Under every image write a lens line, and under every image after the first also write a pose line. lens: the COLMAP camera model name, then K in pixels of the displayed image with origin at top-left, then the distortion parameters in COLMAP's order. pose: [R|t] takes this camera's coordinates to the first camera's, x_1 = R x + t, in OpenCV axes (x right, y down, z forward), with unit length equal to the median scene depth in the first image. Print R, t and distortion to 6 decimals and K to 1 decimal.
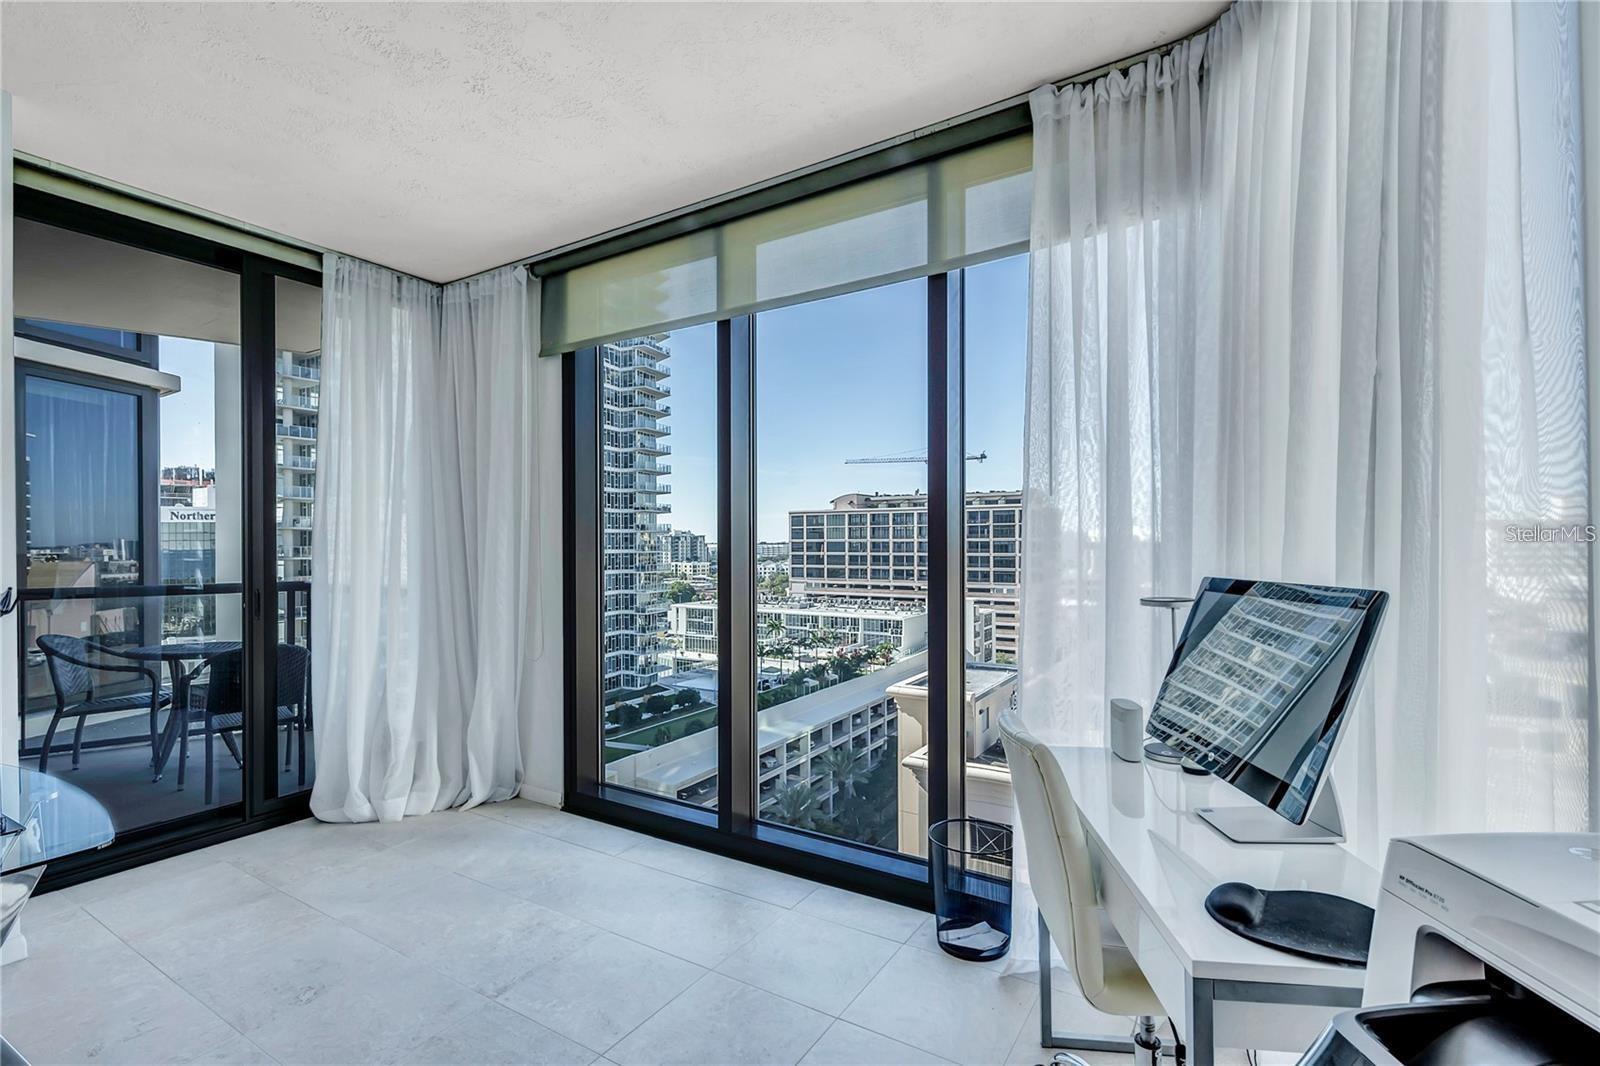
lens RADIAL K [[736.2, 0, 793.2], [0, 736.2, 540.4], [0, 0, 1]] dist [-0.011570, 0.001701]
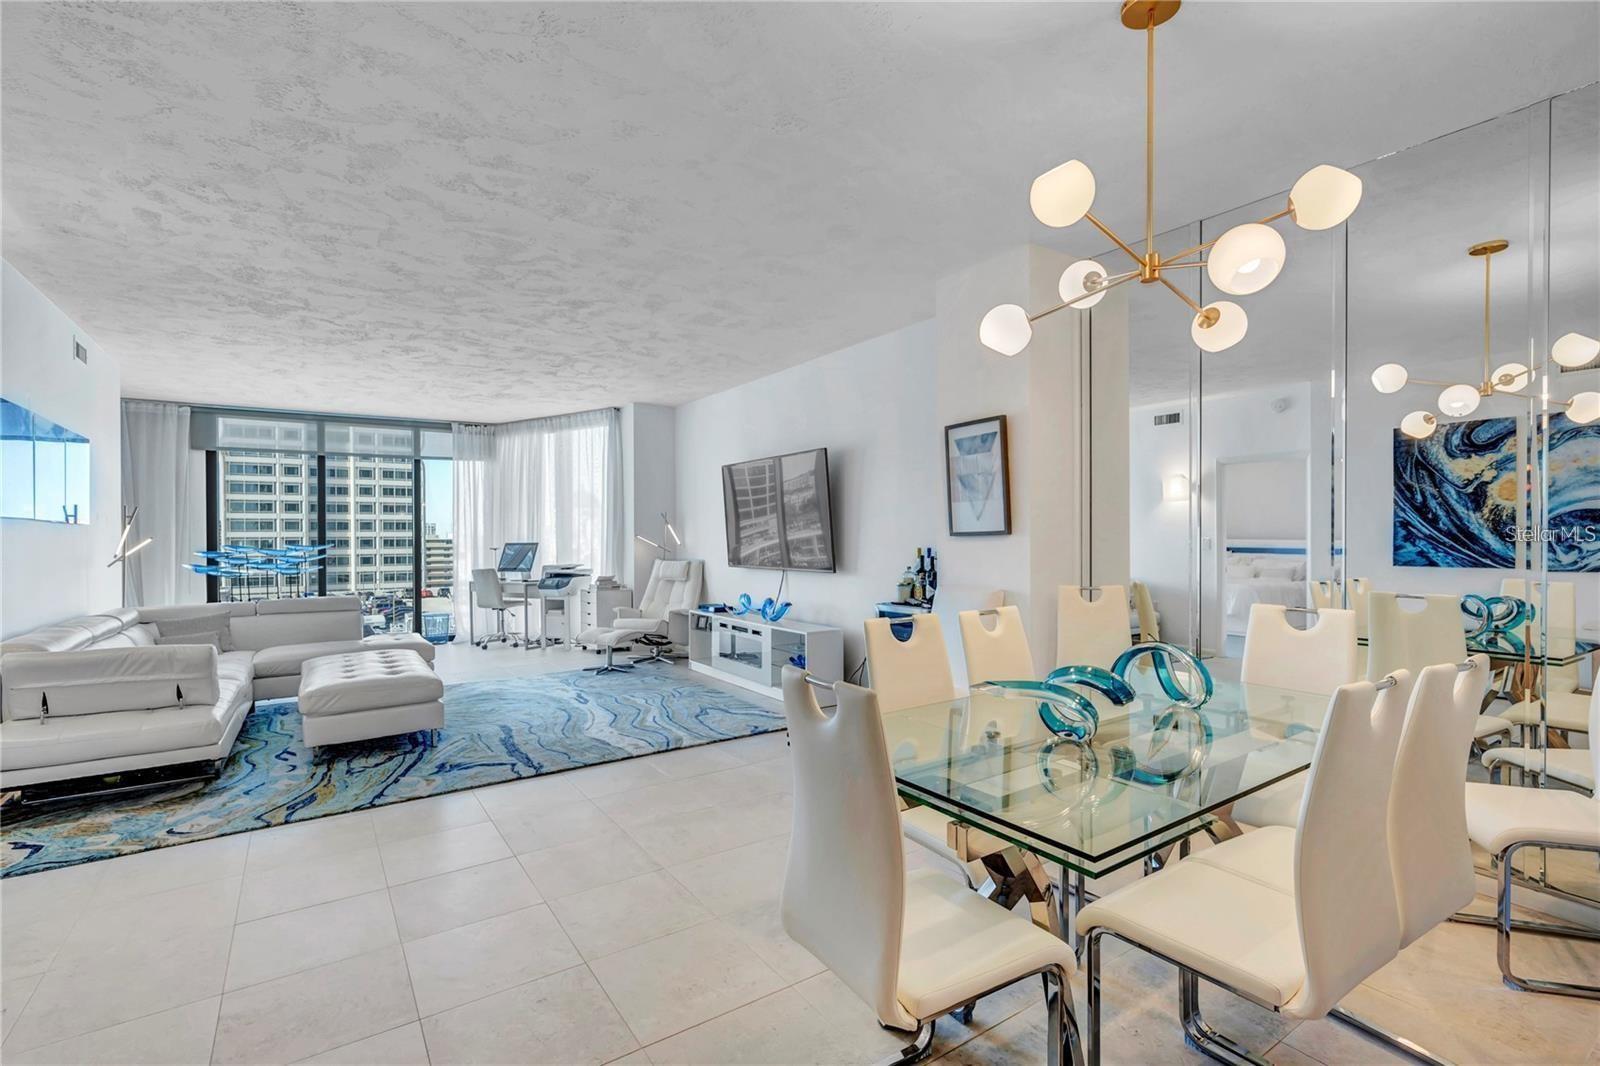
lens RADIAL K [[736.2, 0, 803.3], [0, 736.2, 542.5], [0, 0, 1]] dist [-0.011570, 0.001701]
pose [[0.401966, -0.009314, 0.915607, -0.165851], [0.006617, 0.999952, 0.007266, 0.000828], [-0.915631, 0.003138, 0.402008, -0.150830]]
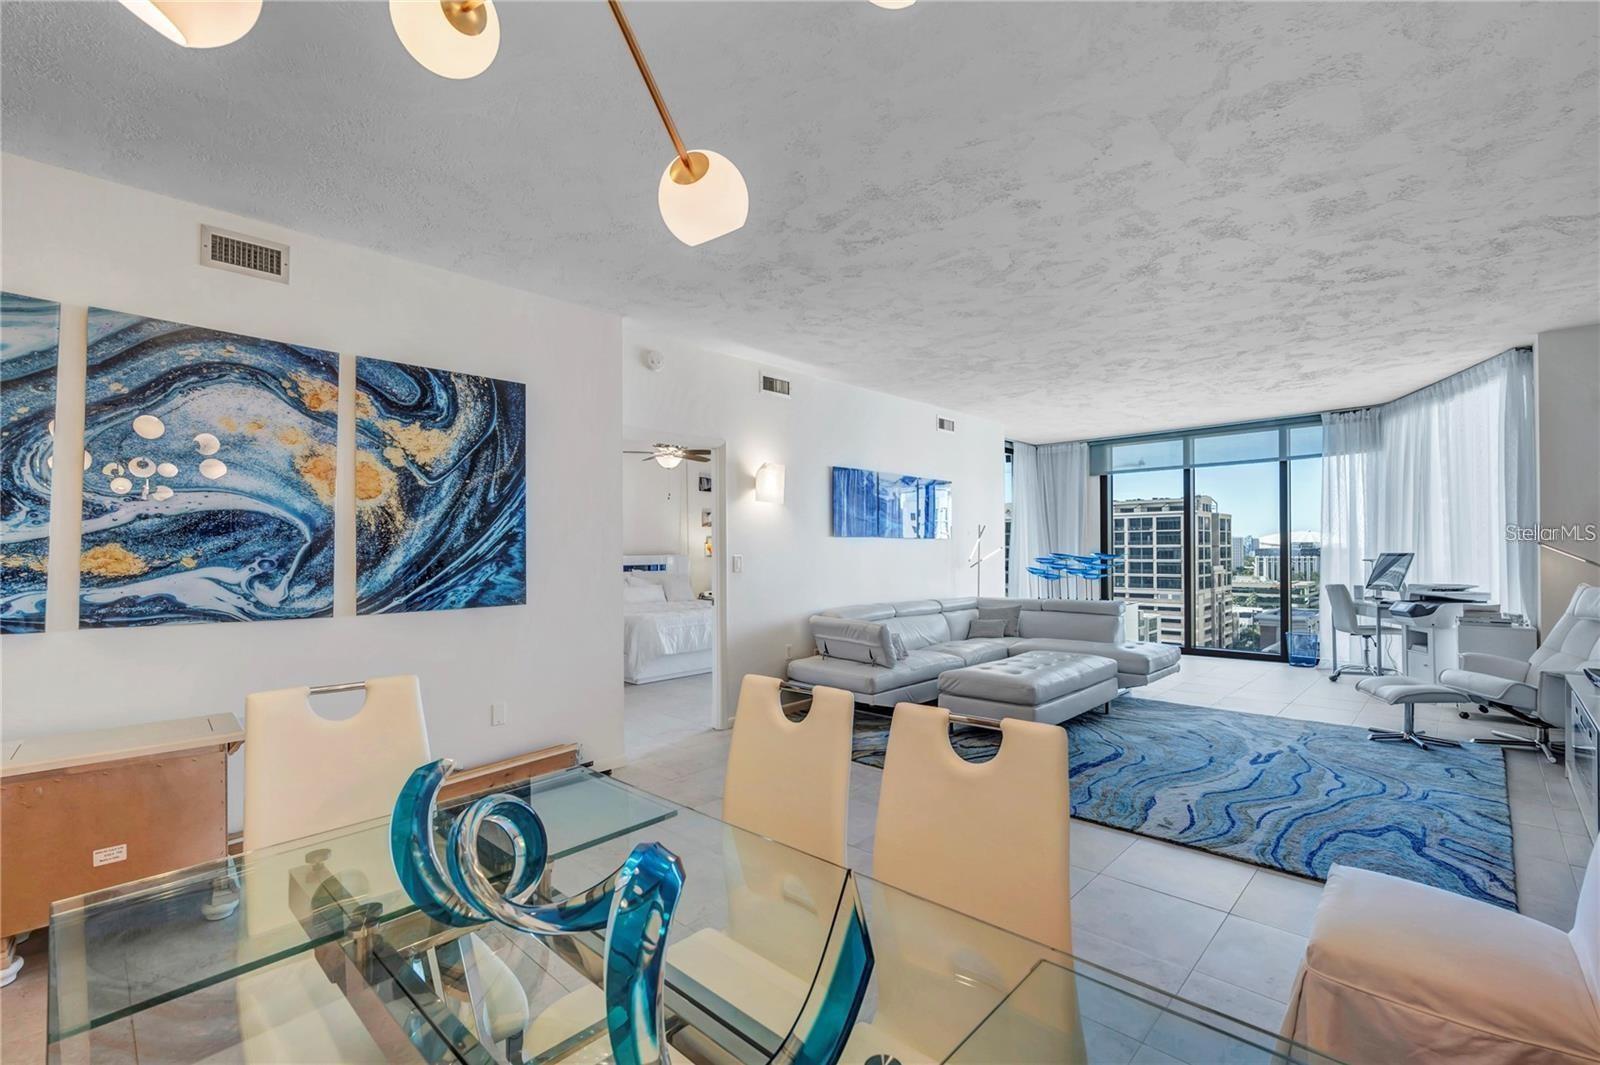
lens RADIAL K [[687.7, 0, 797.5], [0, 687.7, 540.5], [0, 0, 1]] dist [-0.000221, -0.001500]
pose [[0.978419, -0.007727, -0.206485, -0.092277], [0.005398, 0.999915, -0.011839, 0.000124], [0.206559, 0.010469, 0.978378, -0.171727]]
